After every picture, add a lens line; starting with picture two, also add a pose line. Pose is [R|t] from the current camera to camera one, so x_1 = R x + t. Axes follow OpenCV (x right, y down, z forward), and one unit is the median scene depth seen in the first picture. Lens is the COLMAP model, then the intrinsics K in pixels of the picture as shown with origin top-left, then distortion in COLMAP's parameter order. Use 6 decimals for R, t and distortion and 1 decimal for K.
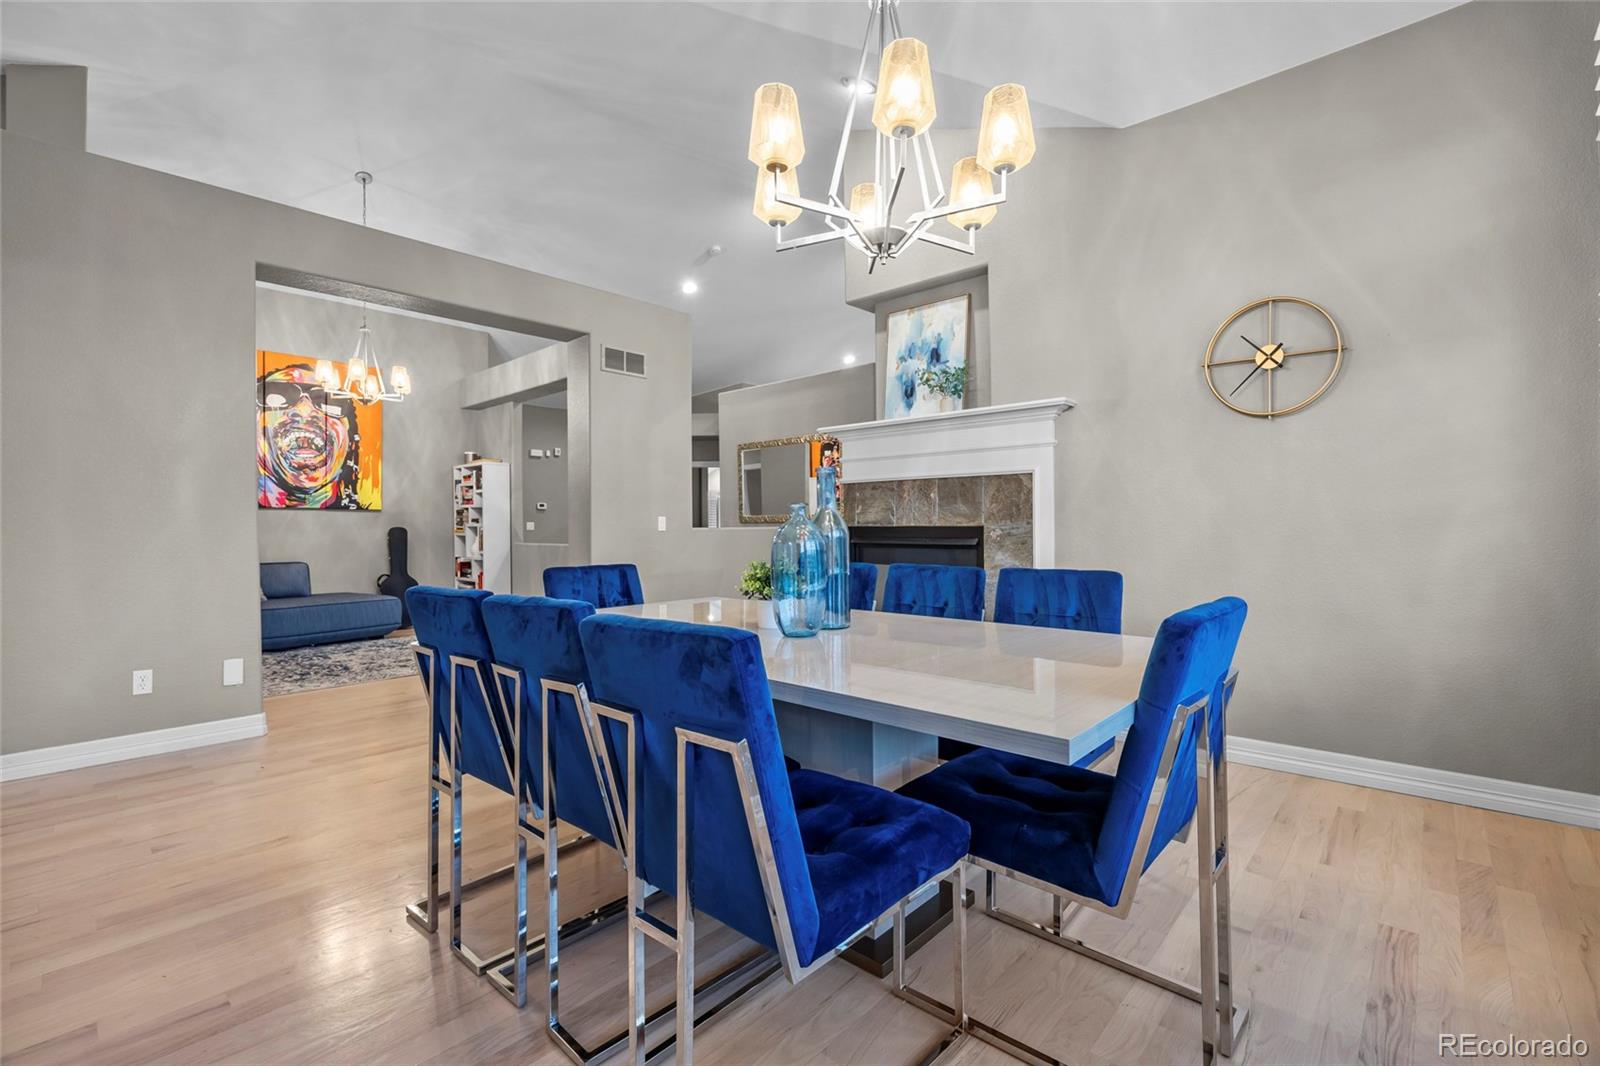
lens RADIAL K [[698.7, 0, 797.9], [0, 698.7, 528.8], [0, 0, 1]] dist [-0.018042, 0.001681]
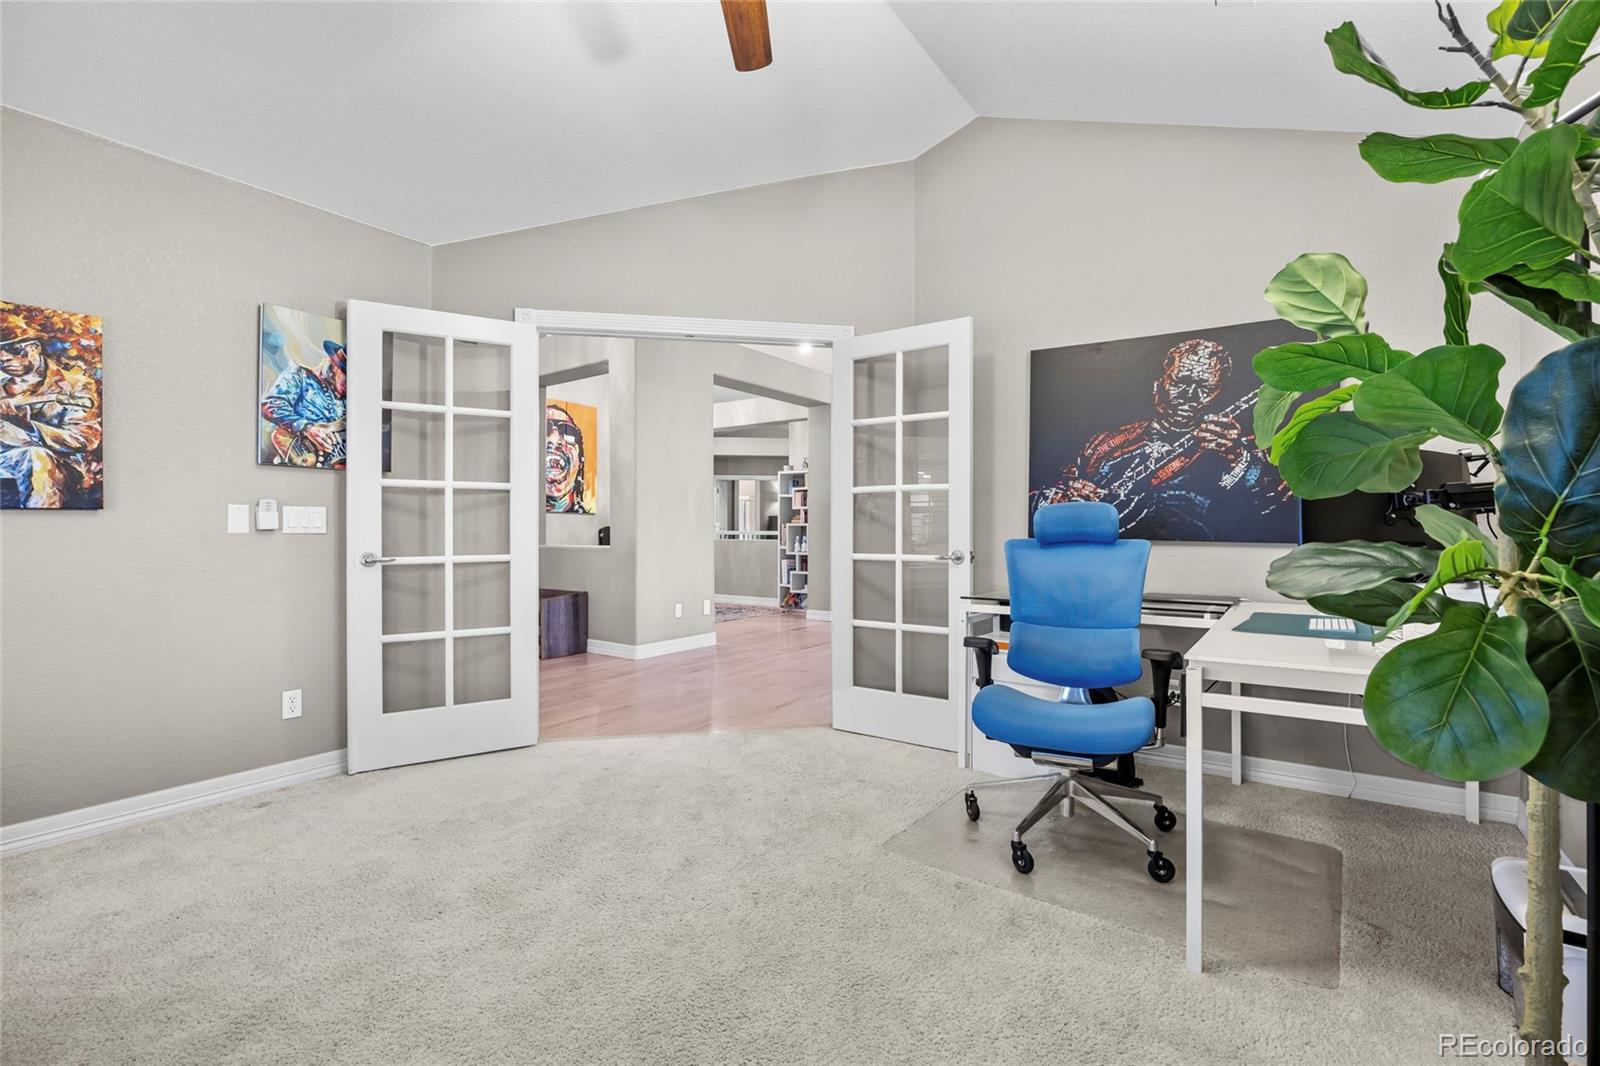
lens RADIAL K [[698.7, 0, 801.4], [0, 698.7, 529.0], [0, 0, 1]] dist [-0.018042, 0.001681]
pose [[0.991816, 0.006820, 0.127497, -0.392354], [-0.006275, 0.999969, -0.004675, 0.006689], [-0.127525, 0.003836, 0.991828, -0.389784]]
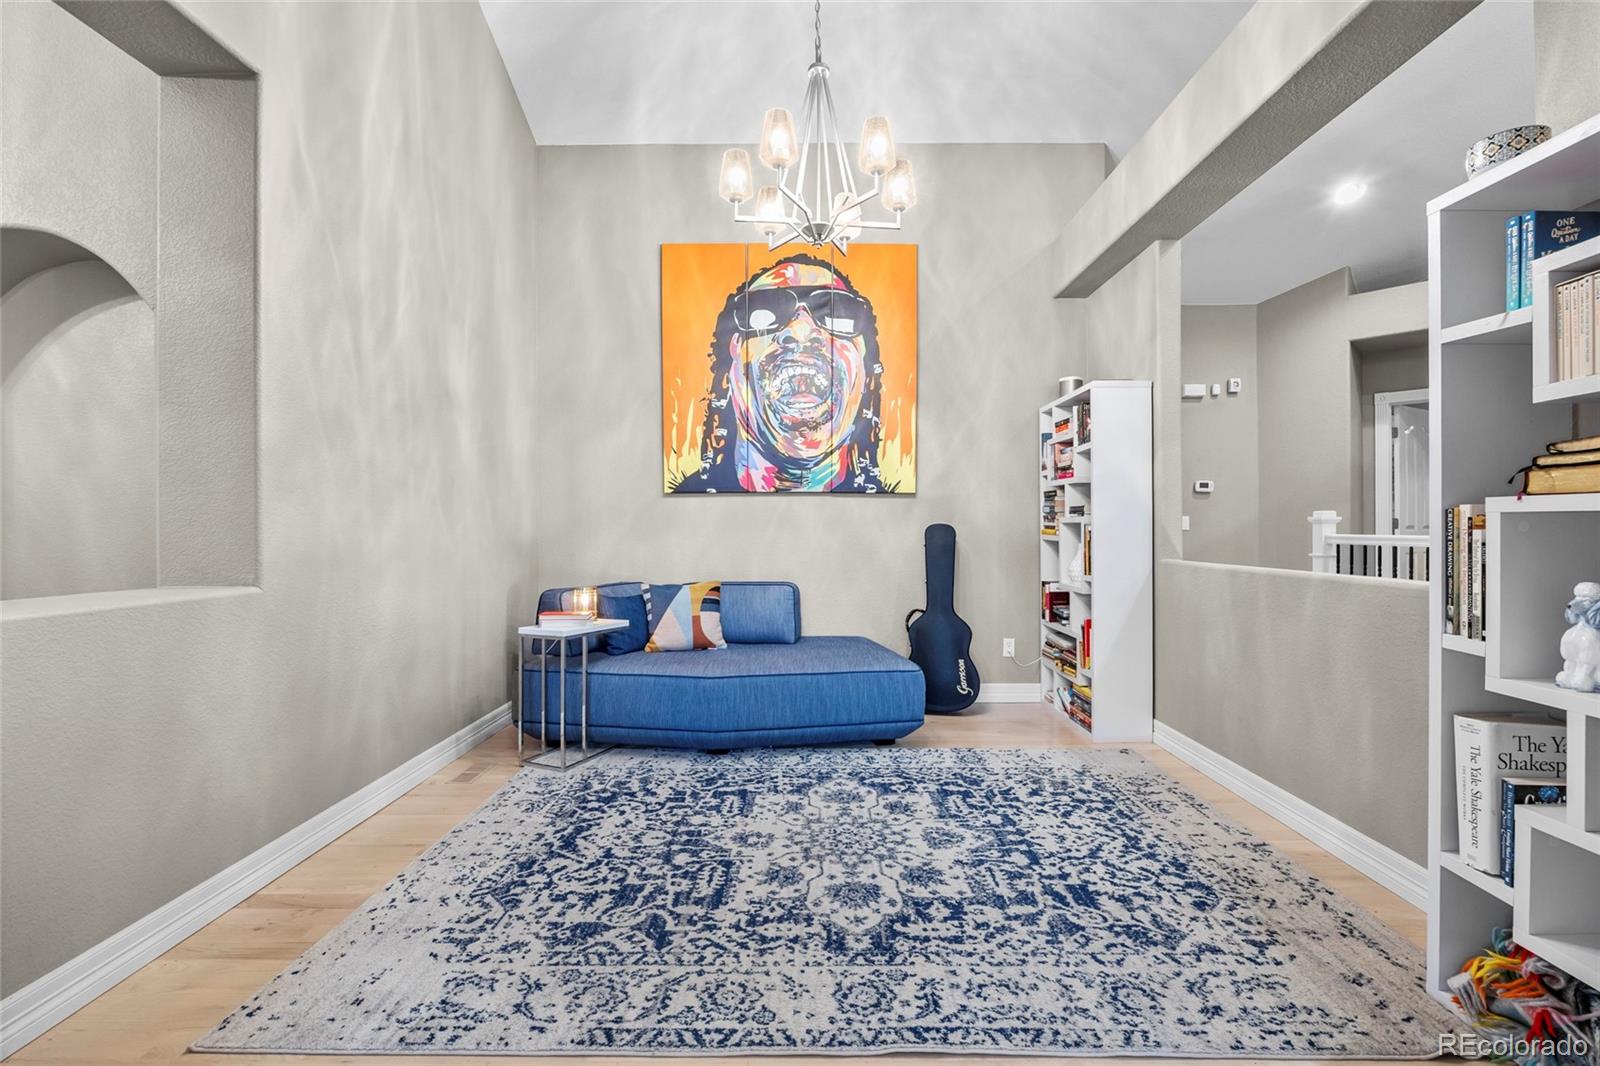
lens RADIAL K [[698.7, 0, 808.5], [0, 698.7, 531.0], [0, 0, 1]] dist [-0.018042, 0.001681]
pose [[0.675781, 0.007579, -0.737063, -0.247259], [-0.002873, 0.999967, 0.007649, -0.000683], [0.737097, -0.003051, 0.675780, 0.568805]]
